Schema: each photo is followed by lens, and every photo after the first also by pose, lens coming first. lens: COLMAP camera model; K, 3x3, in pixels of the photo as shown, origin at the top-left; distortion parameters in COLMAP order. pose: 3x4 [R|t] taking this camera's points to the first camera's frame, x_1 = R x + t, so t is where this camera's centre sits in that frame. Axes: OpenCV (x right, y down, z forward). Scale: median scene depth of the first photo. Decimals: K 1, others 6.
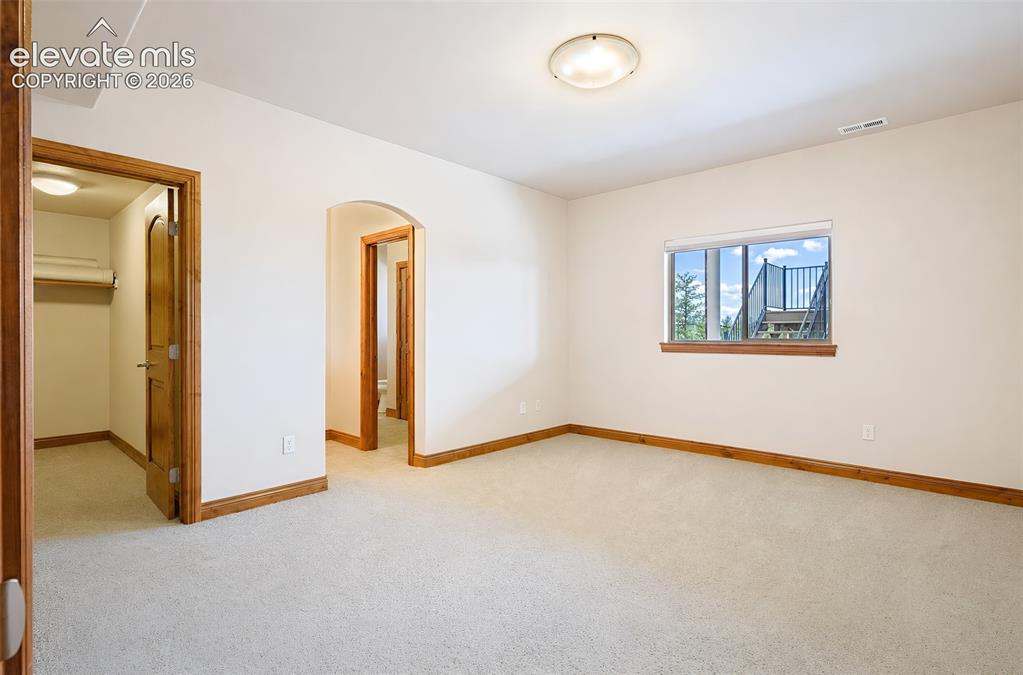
lens RADIAL K [[496.1, 0, 511.5], [0, 496.1, 337.5], [0, 0, 1]] dist [0.037433, 0.000186]
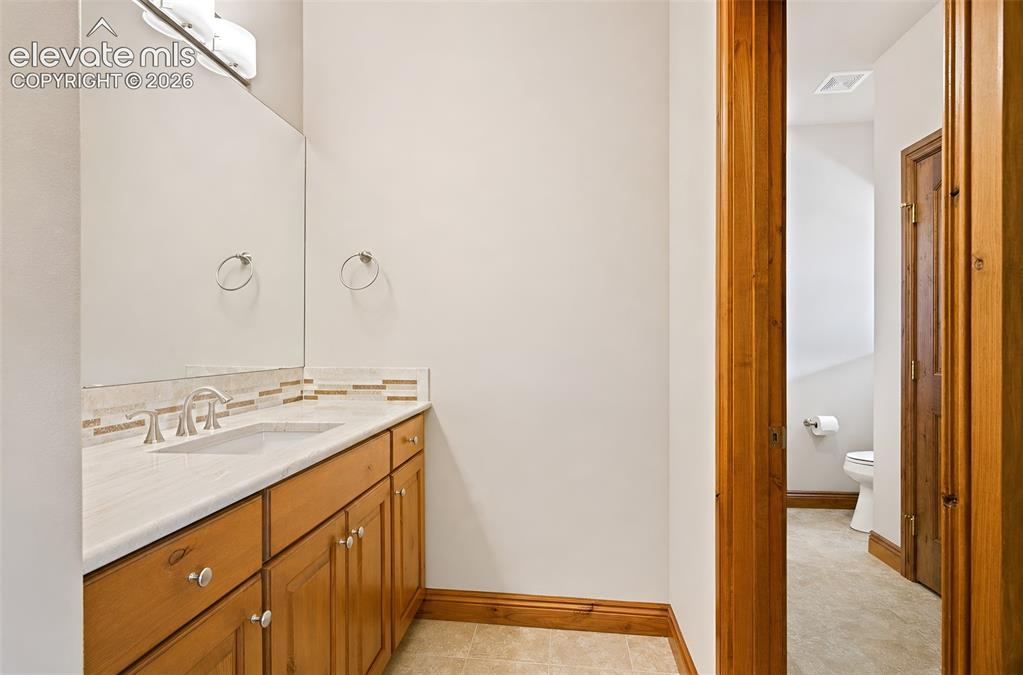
lens RADIAL K [[496.1, 0, 511.5], [0, 496.1, 337.5], [0, 0, 1]] dist [0.037433, 0.000186]
pose [[0.588796, -0.001406, -0.808281, -0.095959], [0.000338, 0.999999, -0.001493, -0.008516], [0.808282, 0.000606, 0.588796, 0.543673]]
